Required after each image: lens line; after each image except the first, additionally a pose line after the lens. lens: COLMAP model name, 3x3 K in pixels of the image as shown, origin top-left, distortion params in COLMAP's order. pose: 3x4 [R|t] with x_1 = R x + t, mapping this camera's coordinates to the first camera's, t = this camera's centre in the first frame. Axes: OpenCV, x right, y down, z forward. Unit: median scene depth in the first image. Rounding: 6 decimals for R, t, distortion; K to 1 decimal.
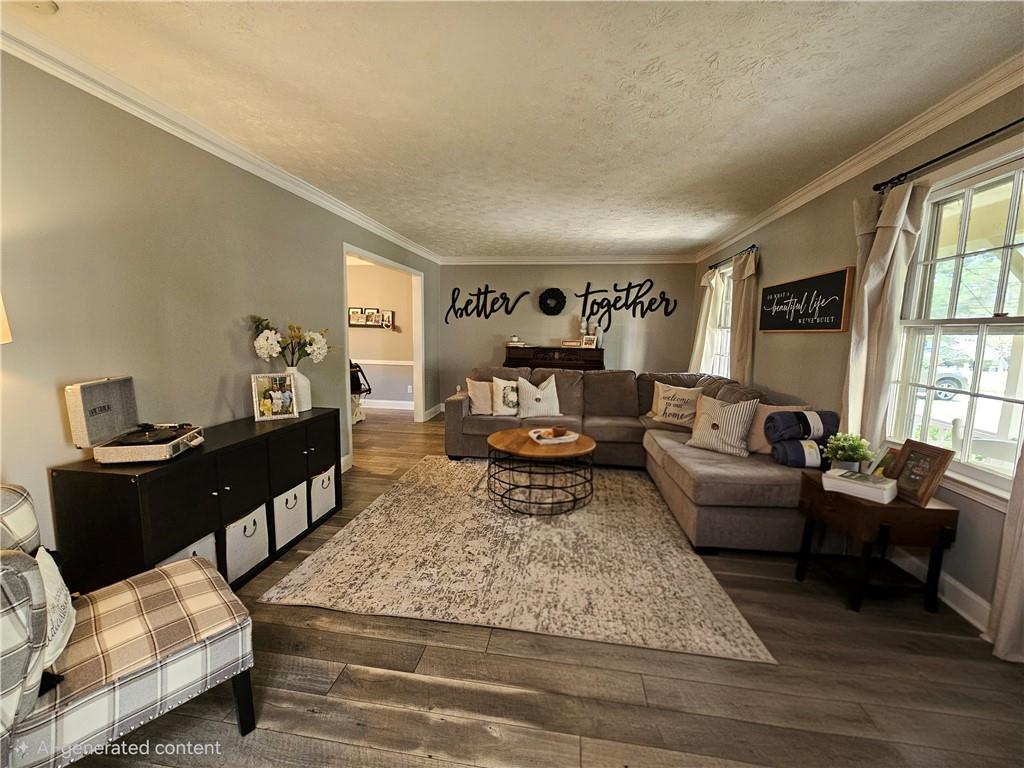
lens RADIAL K [[417.7, 0, 508.5], [0, 417.7, 385.3], [0, 0, 1]] dist [-0.003690, 0.001307]
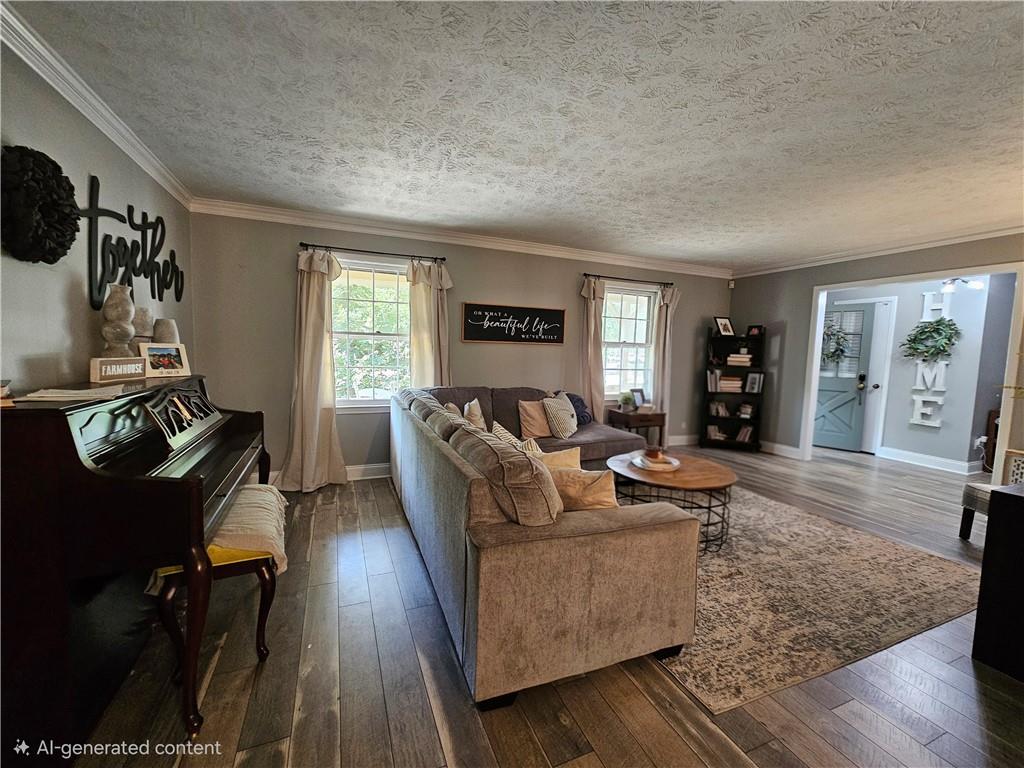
lens RADIAL K [[417.7, 0, 509.1], [0, 417.7, 379.5], [0, 0, 1]] dist [-0.003690, 0.001307]
pose [[-0.516803, -0.091824, 0.851166, -0.535096], [0.071070, 0.986198, 0.149543, -0.231603], [-0.853149, 0.137776, -0.503144, 1.834878]]
